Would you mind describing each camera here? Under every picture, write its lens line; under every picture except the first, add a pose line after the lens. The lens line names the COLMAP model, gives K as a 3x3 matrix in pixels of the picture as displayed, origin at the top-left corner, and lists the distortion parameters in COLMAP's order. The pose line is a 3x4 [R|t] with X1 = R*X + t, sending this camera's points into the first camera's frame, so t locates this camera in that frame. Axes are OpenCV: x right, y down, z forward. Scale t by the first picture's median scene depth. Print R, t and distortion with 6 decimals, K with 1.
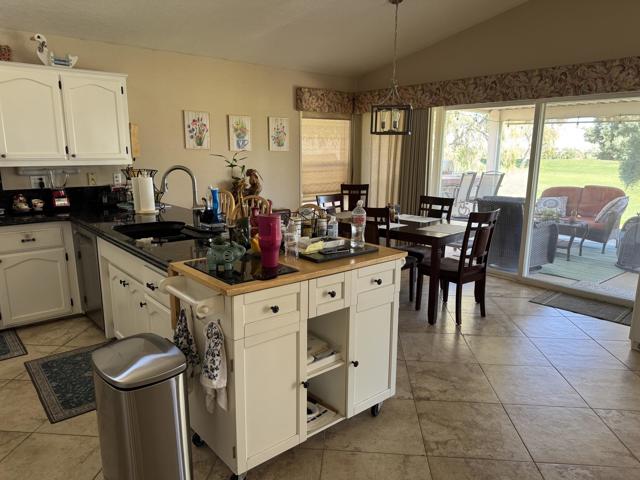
lens RADIAL K [[466.6, 0, 320.4], [0, 466.6, 251.5], [0, 0, 1]] dist [0.009759, -0.005466]
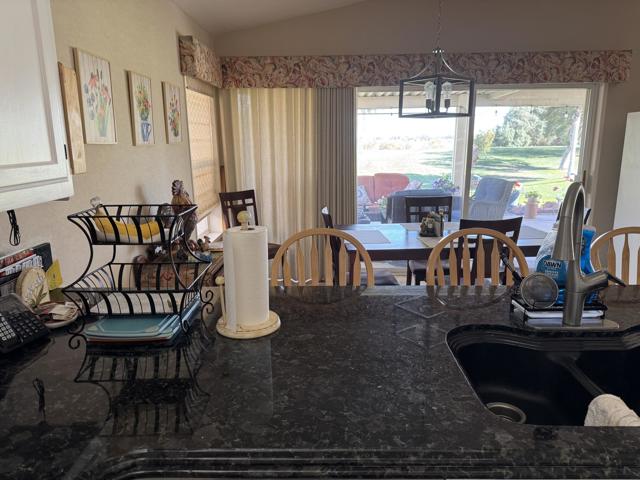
lens RADIAL K [[466.6, 0, 320.4], [0, 466.6, 251.5], [0, 0, 1]] dist [0.009759, -0.005466]
pose [[0.659635, -0.183868, 0.728749, -0.415679], [0.173736, 0.980656, 0.090167, -0.109774], [-0.731231, 0.067133, 0.678819, 0.499177]]
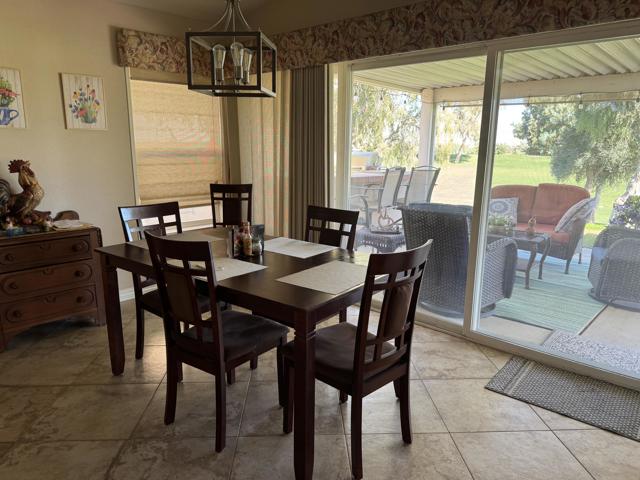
lens RADIAL K [[439.8, 0, 336.4], [0, 439.8, 242.4], [0, 0, 1]] dist [0.108824, -0.158258]
pose [[0.989621, -0.022638, 0.141906, 0.148715], [0.022709, 0.999741, 0.001117, -0.063128], [-0.141894, 0.002117, 0.989880, 0.377863]]
